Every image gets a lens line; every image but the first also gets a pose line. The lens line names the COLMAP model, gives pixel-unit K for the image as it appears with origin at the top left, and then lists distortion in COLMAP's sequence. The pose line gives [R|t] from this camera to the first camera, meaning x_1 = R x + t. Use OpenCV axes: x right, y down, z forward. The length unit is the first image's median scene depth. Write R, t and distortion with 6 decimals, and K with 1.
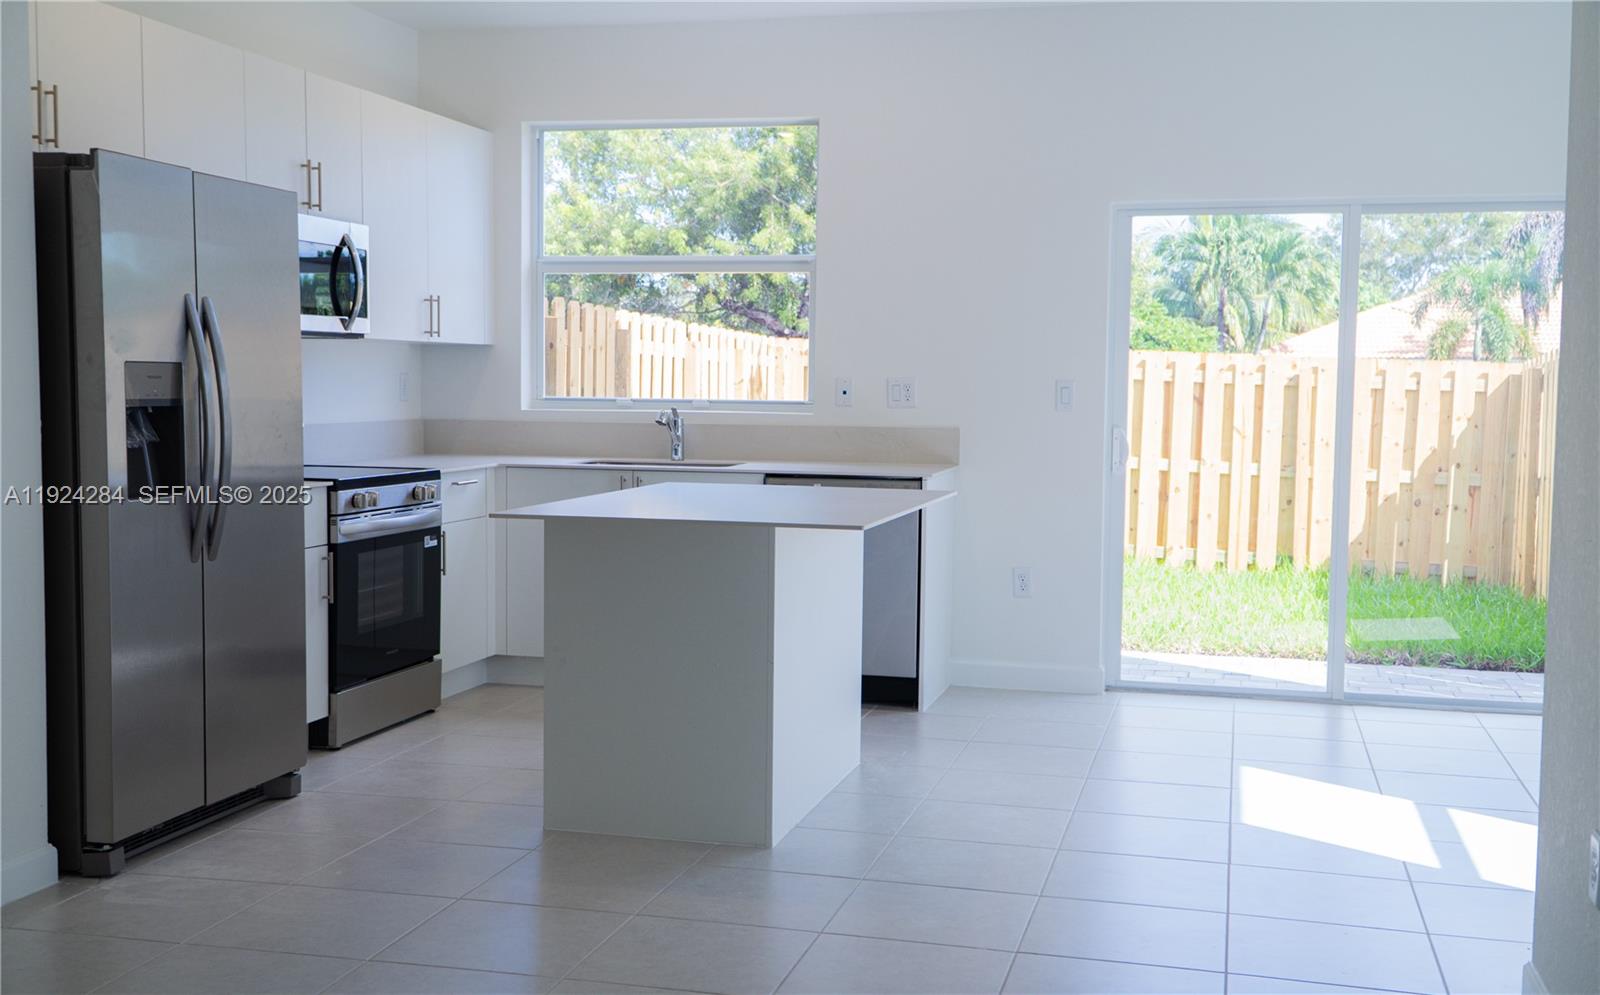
lens RADIAL K [[1730.3, 0, 796.0], [0, 1730.3, 506.8], [0, 0, 1]] dist [0.077319, -0.007055]
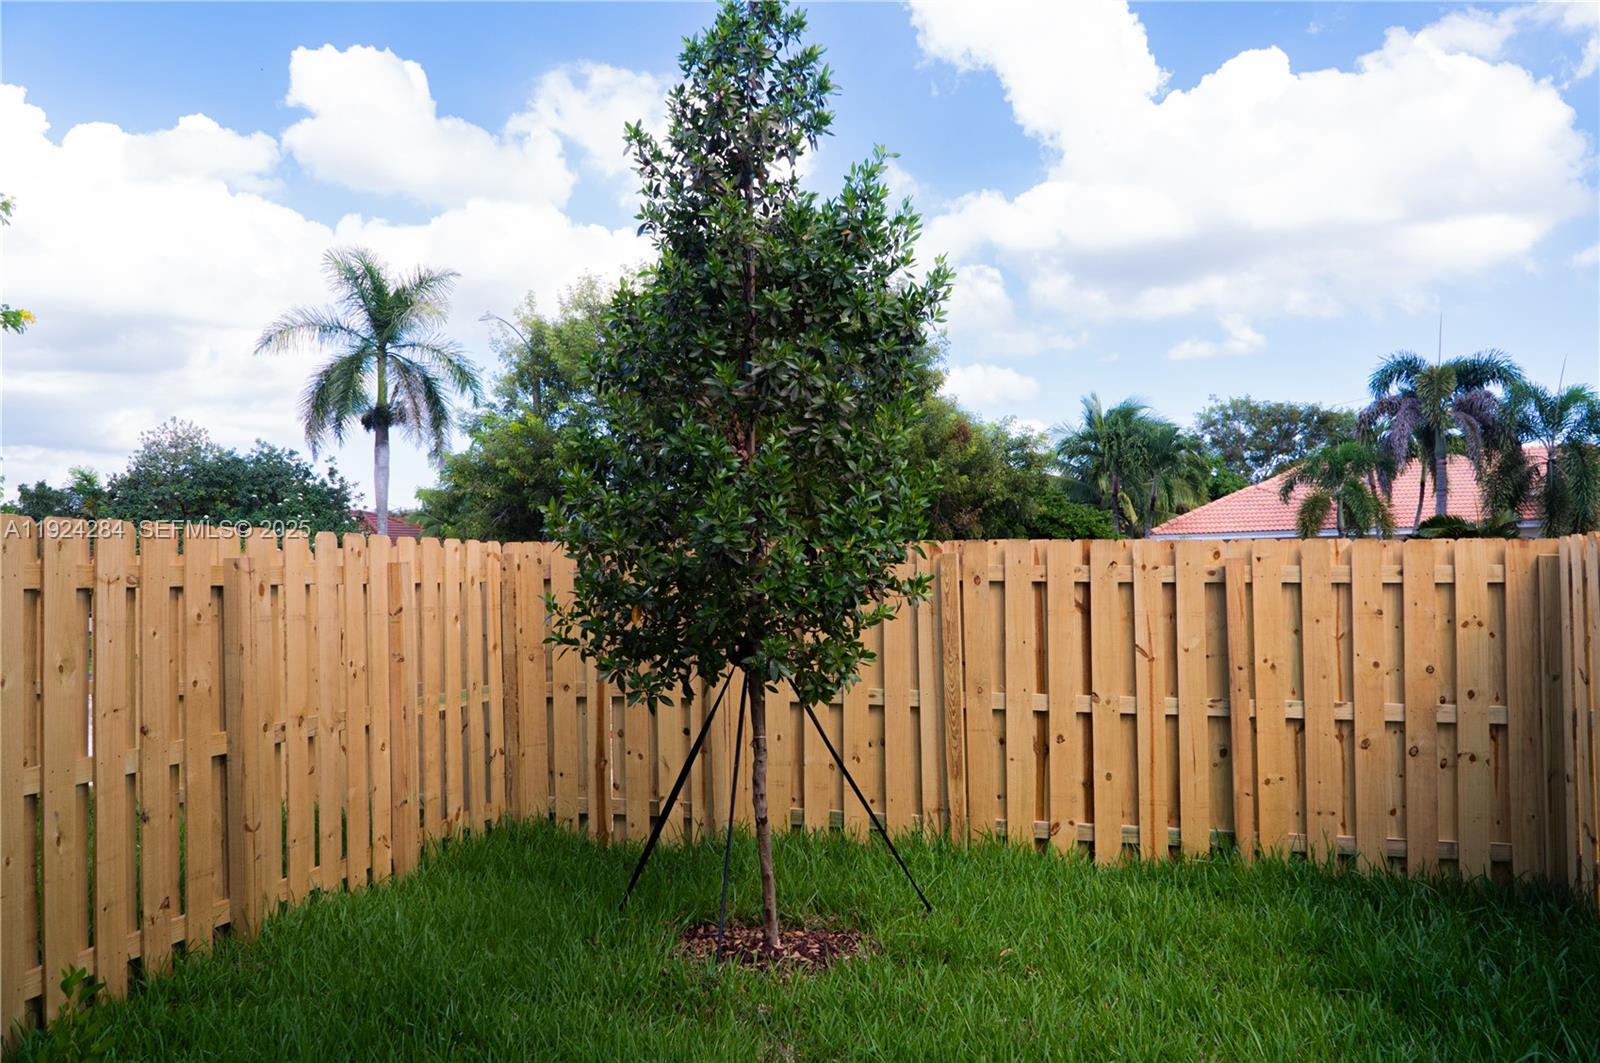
lens RADIAL K [[1287.7, 0, 809.2], [0, 1287.7, 530.5], [0, 0, 1]] dist [-0.002398, 0.007338]
pose [[0.999282, -0.037779, 0.002859, 0.164759], [0.037878, 0.994559, -0.097047, -0.062542], [0.000823, 0.097086, 0.995276, 0.657160]]
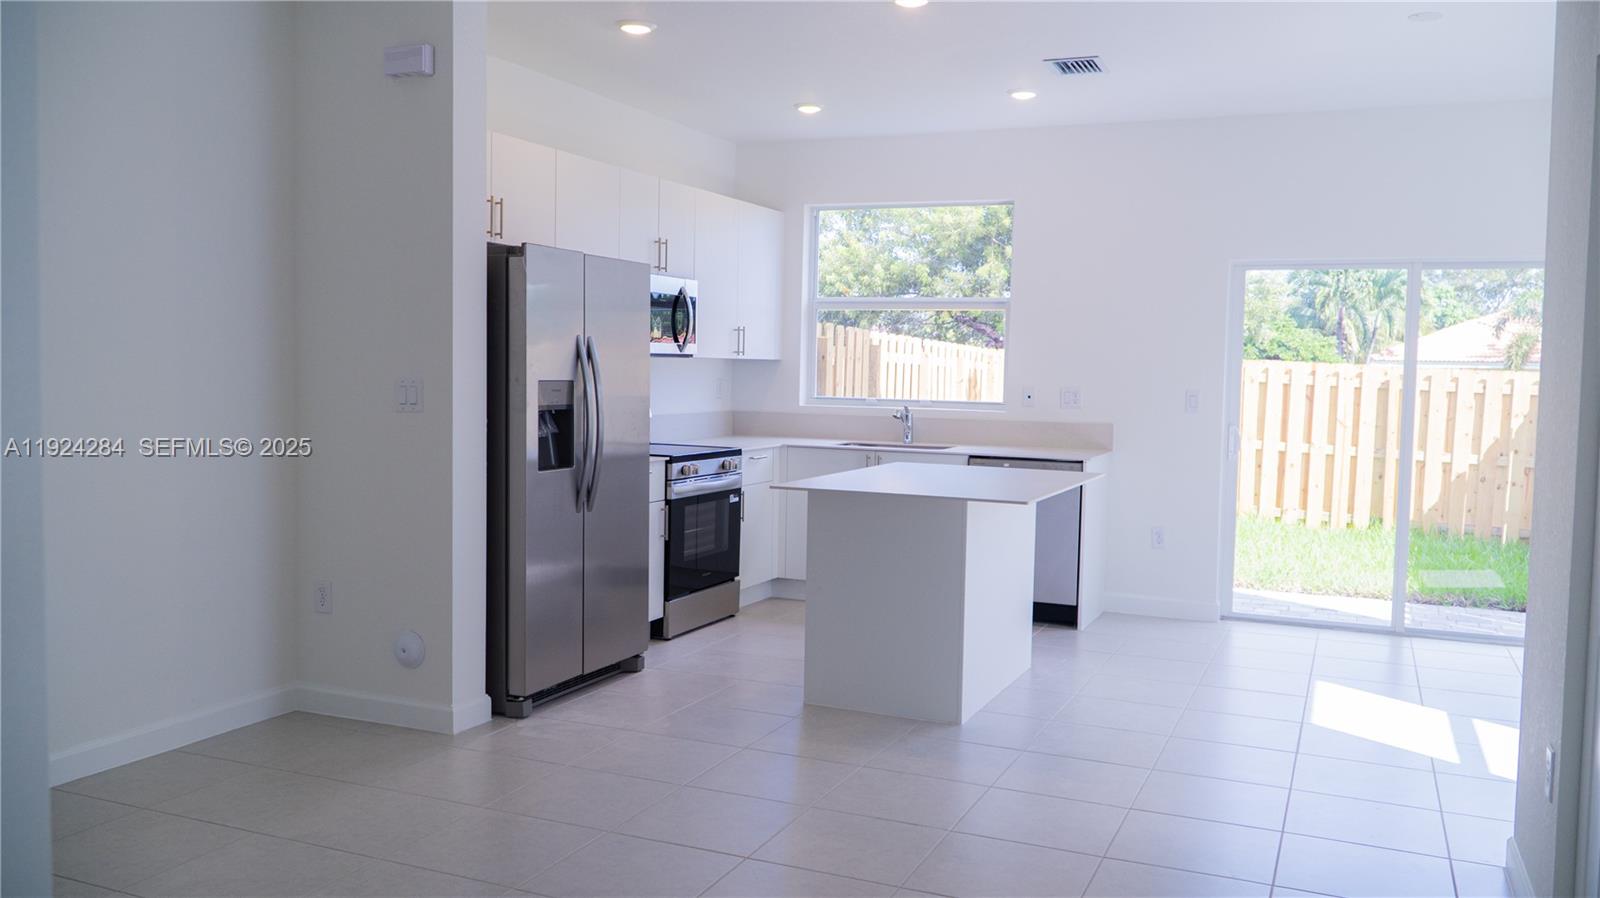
lens RADIAL K [[1274.4, 0, 798.4], [0, 1274.4, 445.3], [0, 0, 1]] dist [-0.009606, 0.004873]
pose [[0.986300, 0.017430, -0.164040, 0.010005], [-0.019783, 0.999723, -0.012719, -0.007540], [0.163772, 0.015790, 0.986372, -0.024637]]
